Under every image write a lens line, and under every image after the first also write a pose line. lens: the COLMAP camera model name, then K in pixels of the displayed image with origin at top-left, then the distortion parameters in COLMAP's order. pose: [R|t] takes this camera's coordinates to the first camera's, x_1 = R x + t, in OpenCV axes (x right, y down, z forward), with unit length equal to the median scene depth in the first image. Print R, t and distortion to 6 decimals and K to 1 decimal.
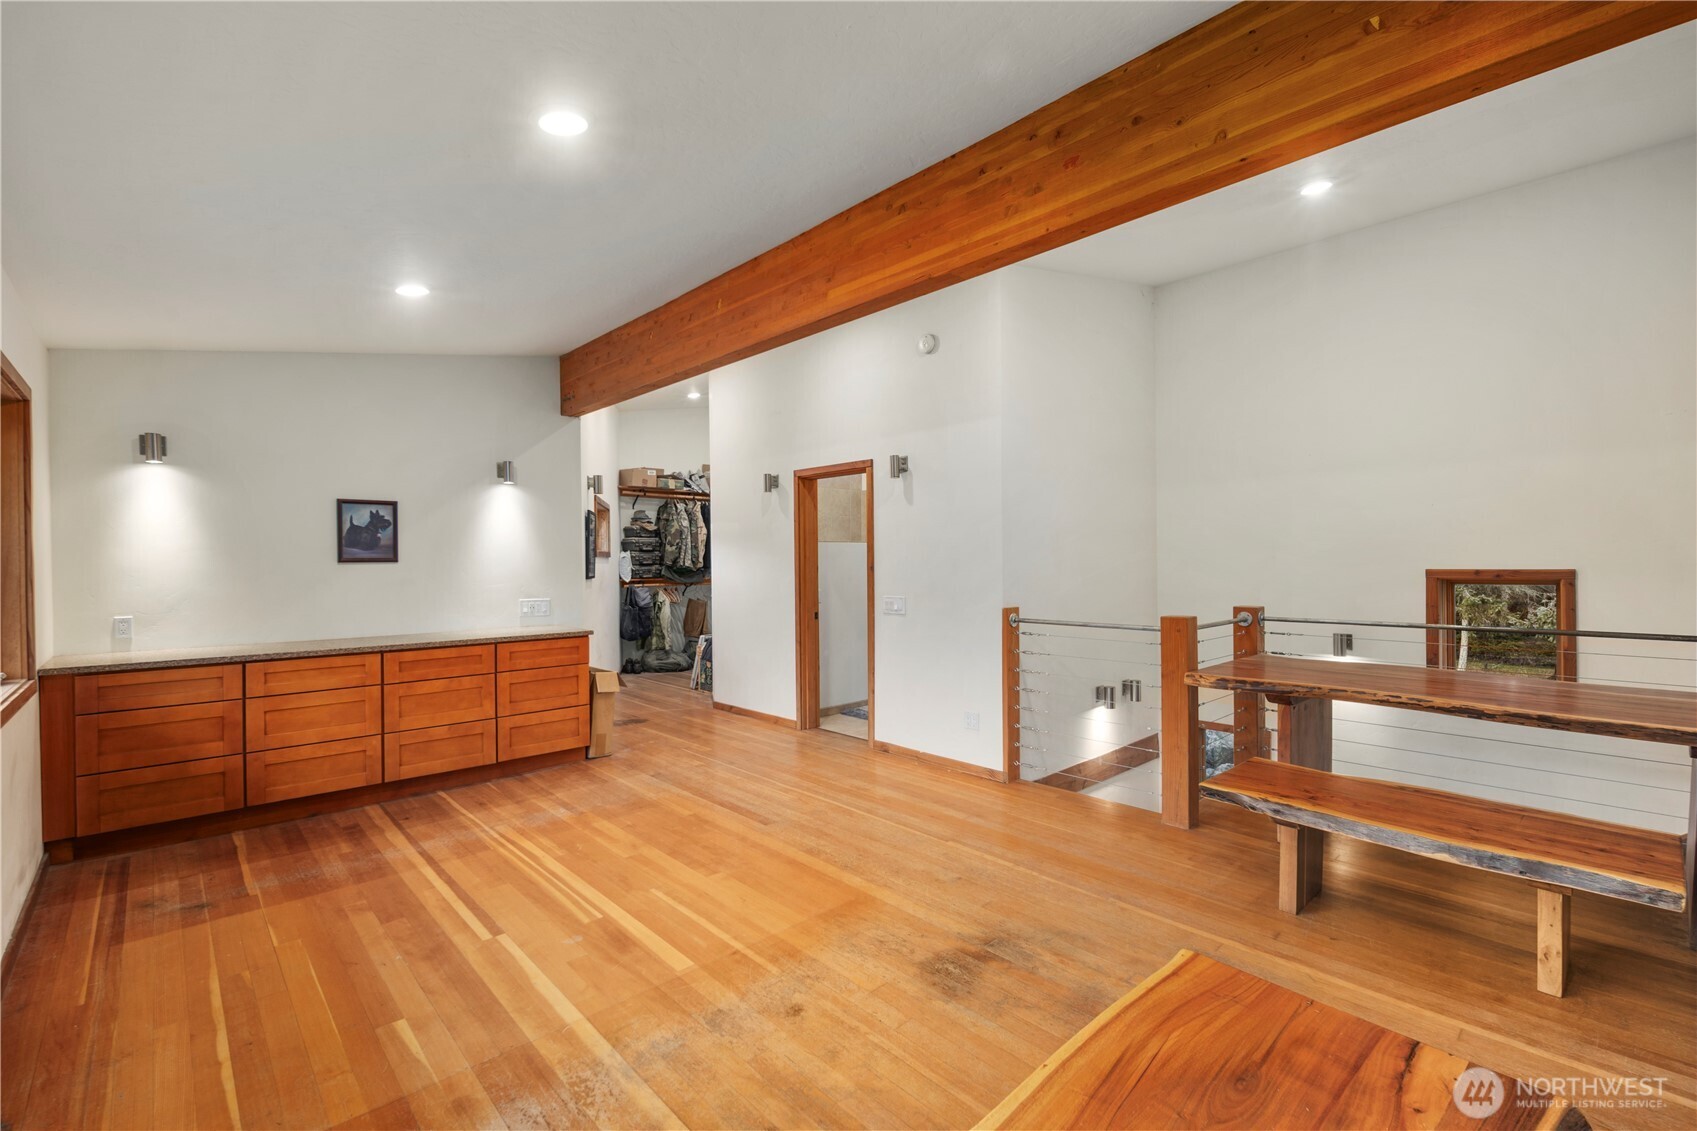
lens RADIAL K [[739.6, 0, 848.3], [0, 739.6, 566.0], [0, 0, 1]] dist [0.000719, -0.001550]
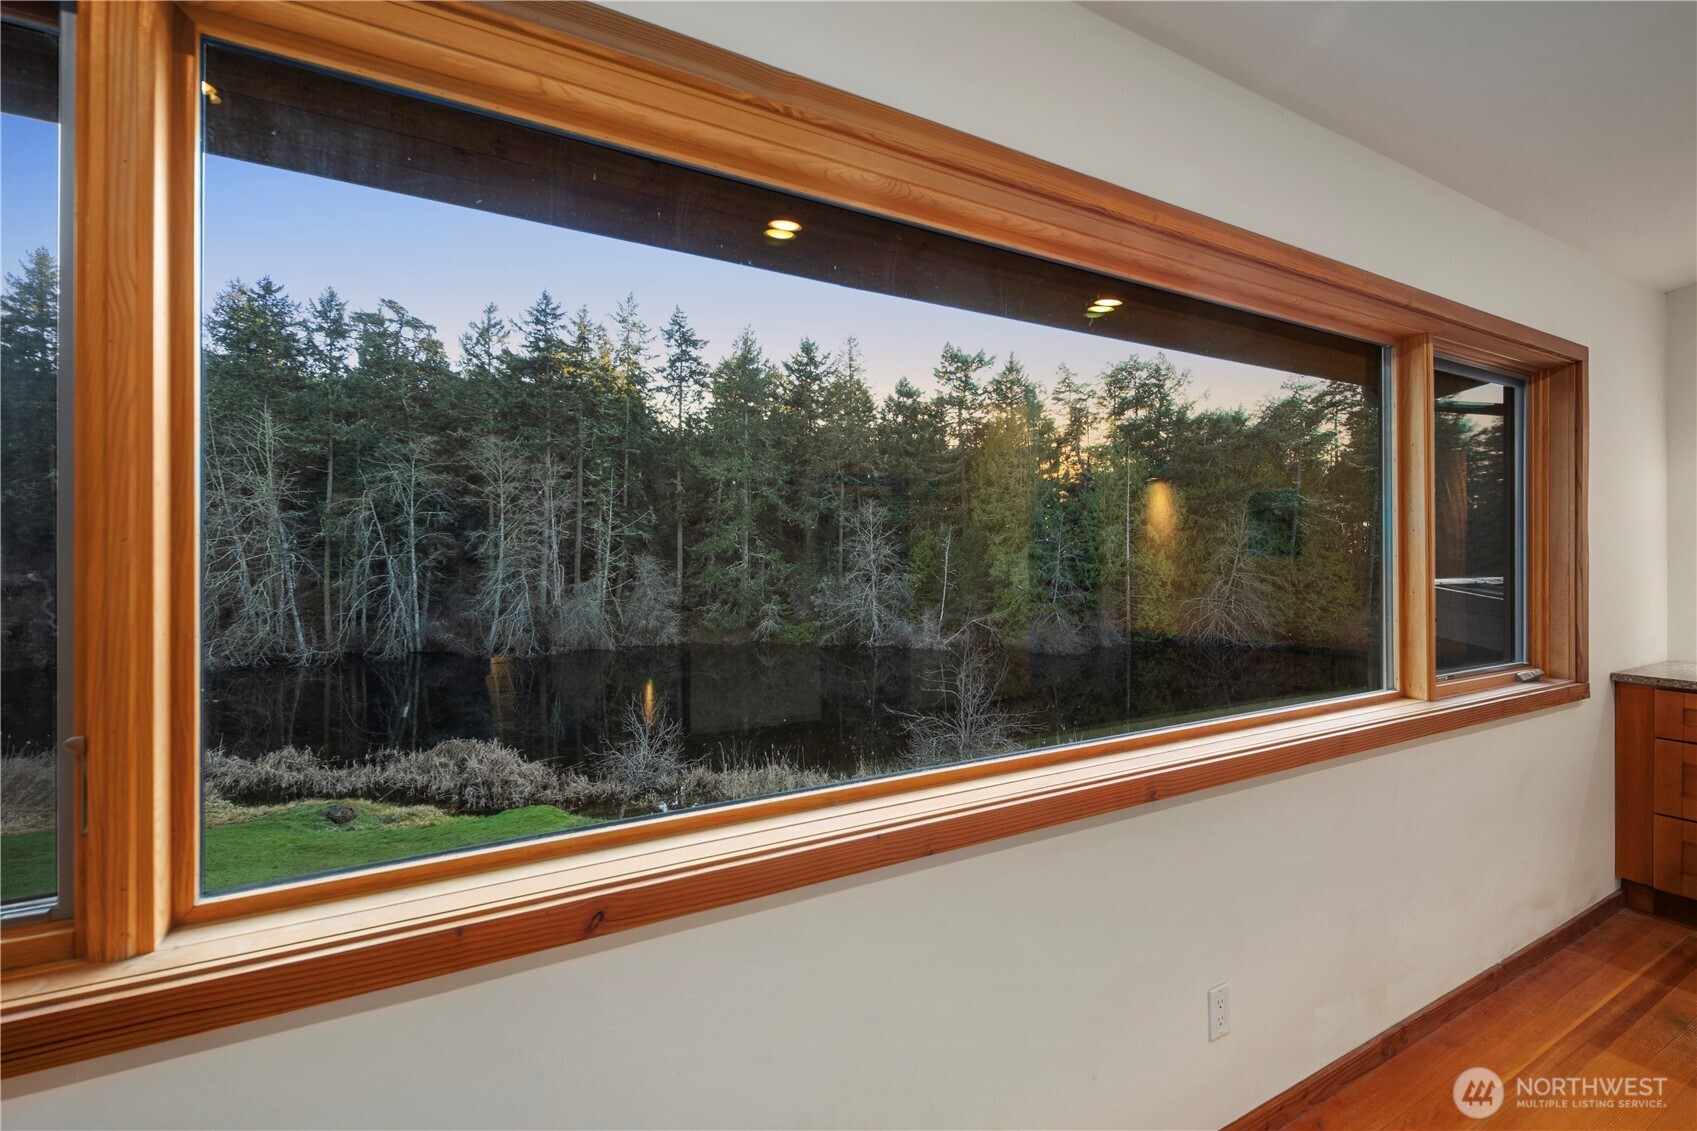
lens RADIAL K [[739.6, 0, 848.0], [0, 739.6, 559.6], [0, 0, 1]] dist [0.000719, -0.001550]
pose [[-0.240041, 0.006879, -0.970738, -0.057242], [-0.002588, 0.999967, 0.007726, 0.004836], [0.970759, 0.004367, -0.240015, 0.367603]]
